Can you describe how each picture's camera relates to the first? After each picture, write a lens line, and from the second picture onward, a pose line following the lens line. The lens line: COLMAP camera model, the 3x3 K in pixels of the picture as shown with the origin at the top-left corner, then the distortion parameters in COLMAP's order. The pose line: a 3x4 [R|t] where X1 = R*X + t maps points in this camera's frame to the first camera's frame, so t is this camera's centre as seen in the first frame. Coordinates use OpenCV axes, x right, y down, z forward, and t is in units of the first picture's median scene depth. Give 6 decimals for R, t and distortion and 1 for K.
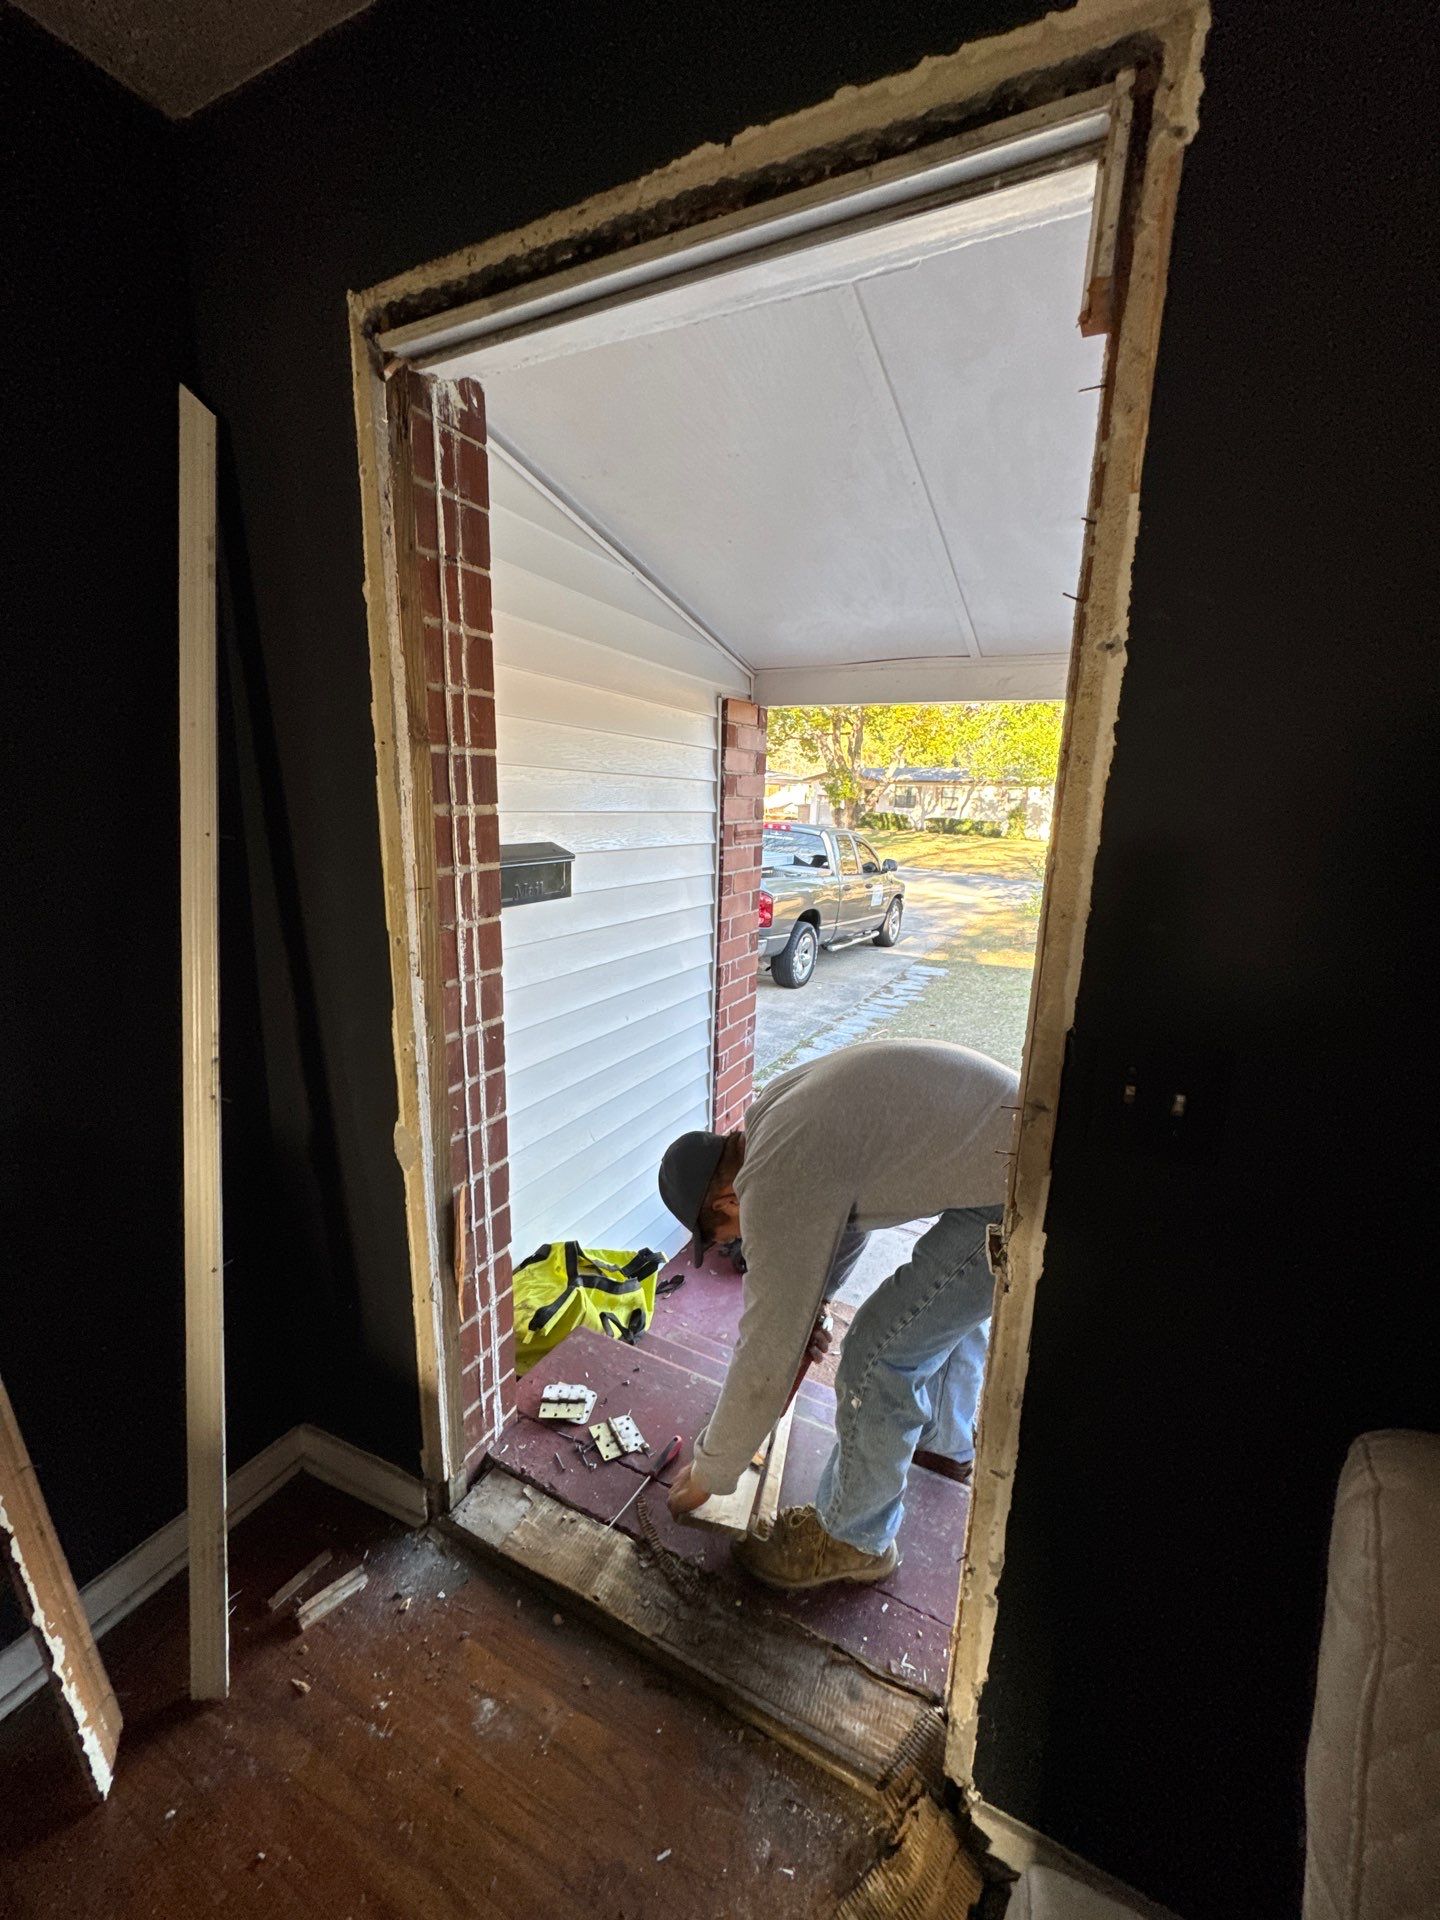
lens RADIAL K [[777.7, 0, 711.9], [0, 777.7, 953.2], [0, 0, 1]] dist [-0.007199, 0.001437]
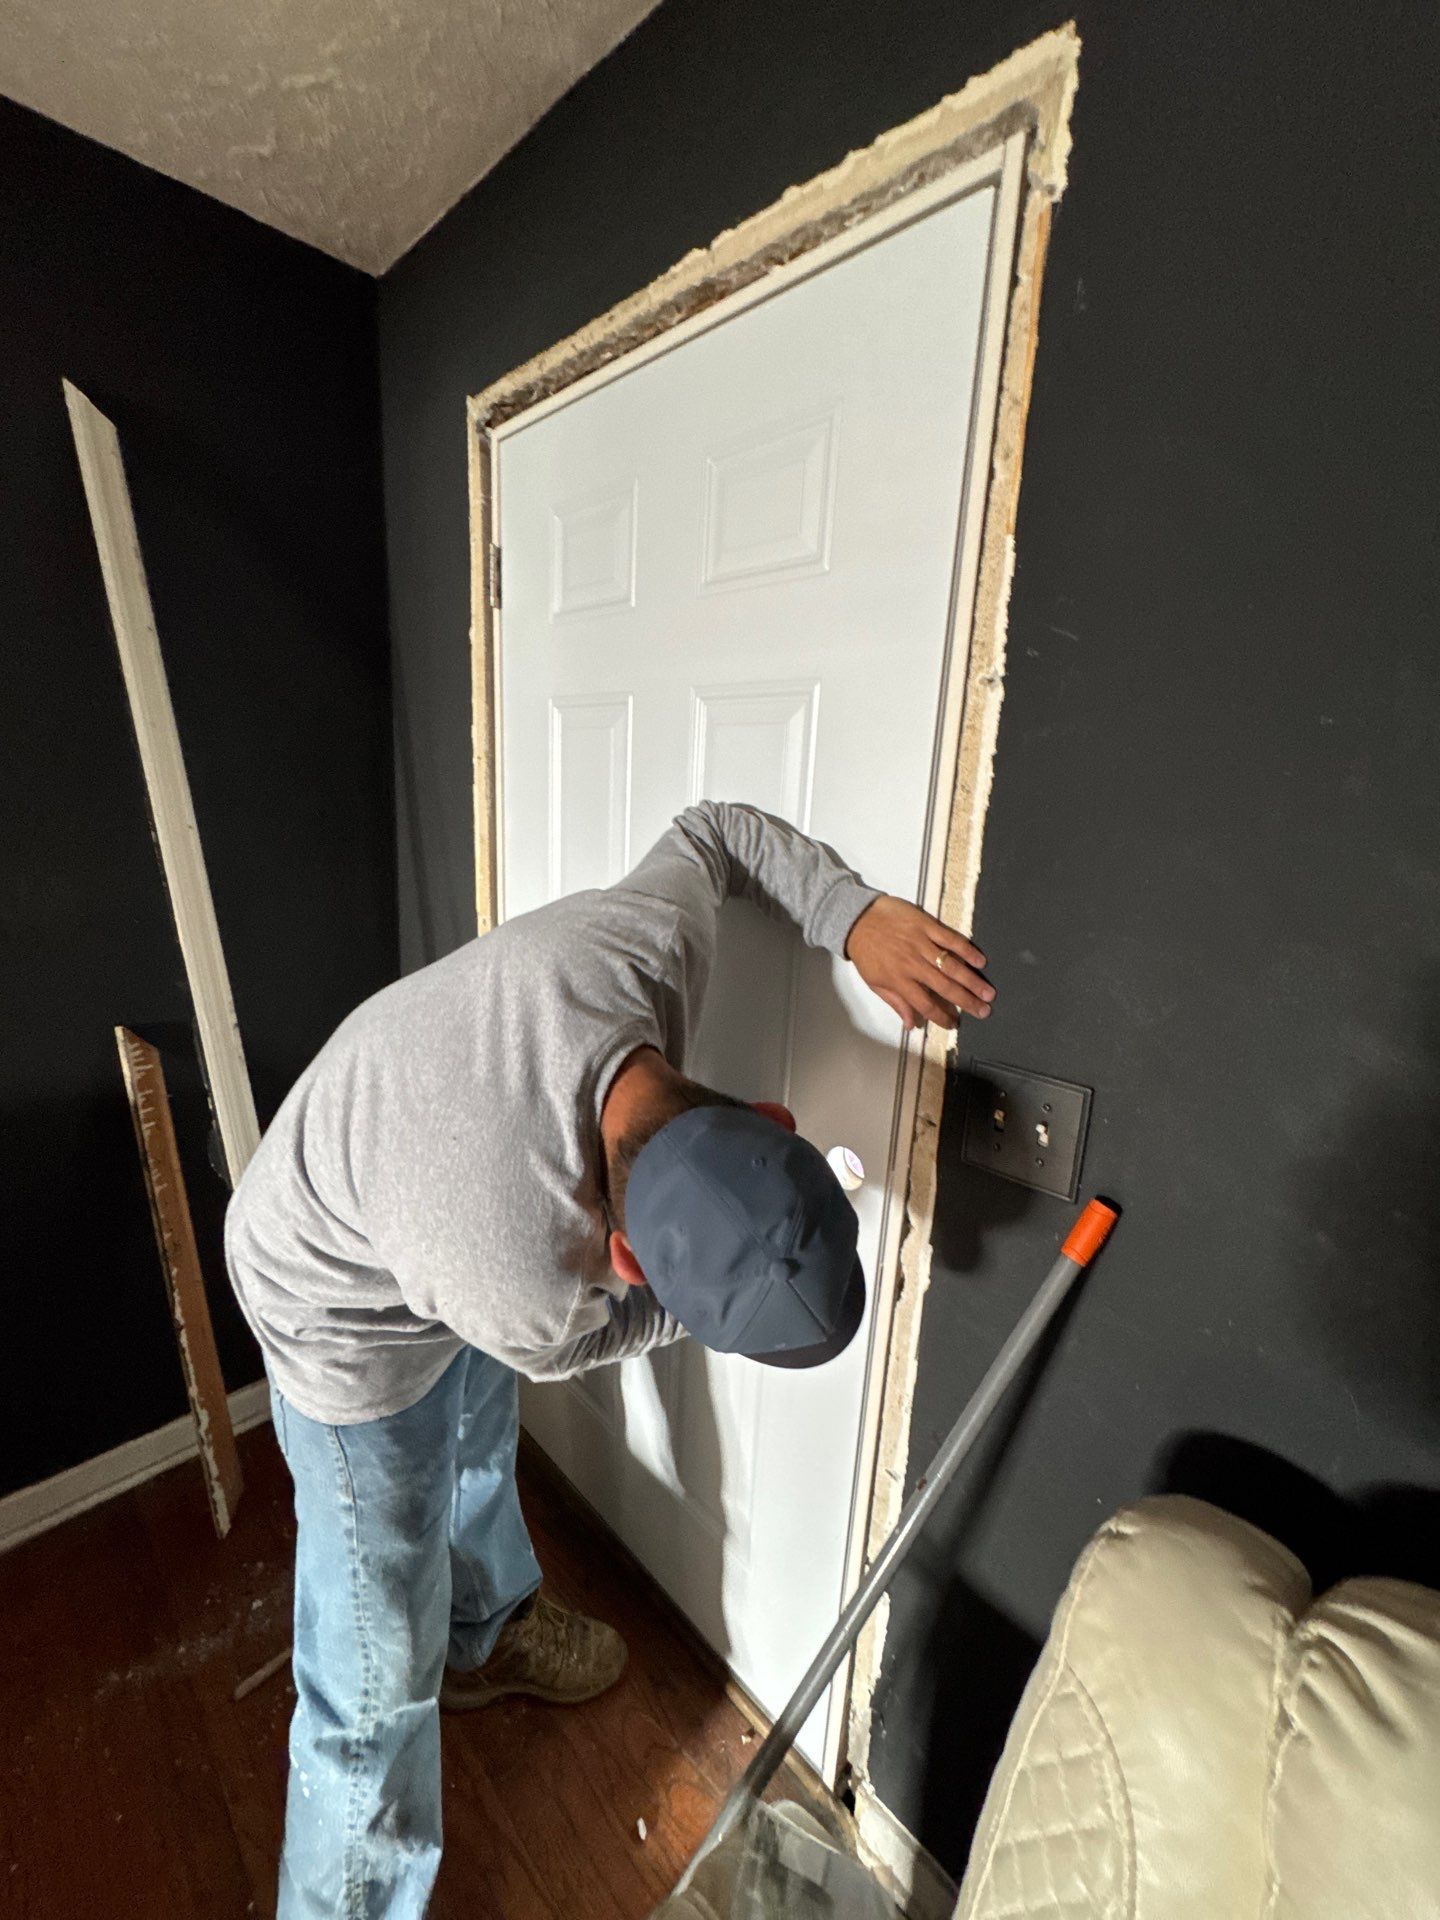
lens RADIAL K [[777.7, 0, 719.4], [0, 777.7, 958.9], [0, 0, 1]] dist [-0.007199, 0.001437]
pose [[0.953651, 0.091231, -0.286752, 0.492915], [-0.092467, 0.995673, 0.009258, -0.002295], [0.286355, 0.017686, 0.957960, -0.089962]]
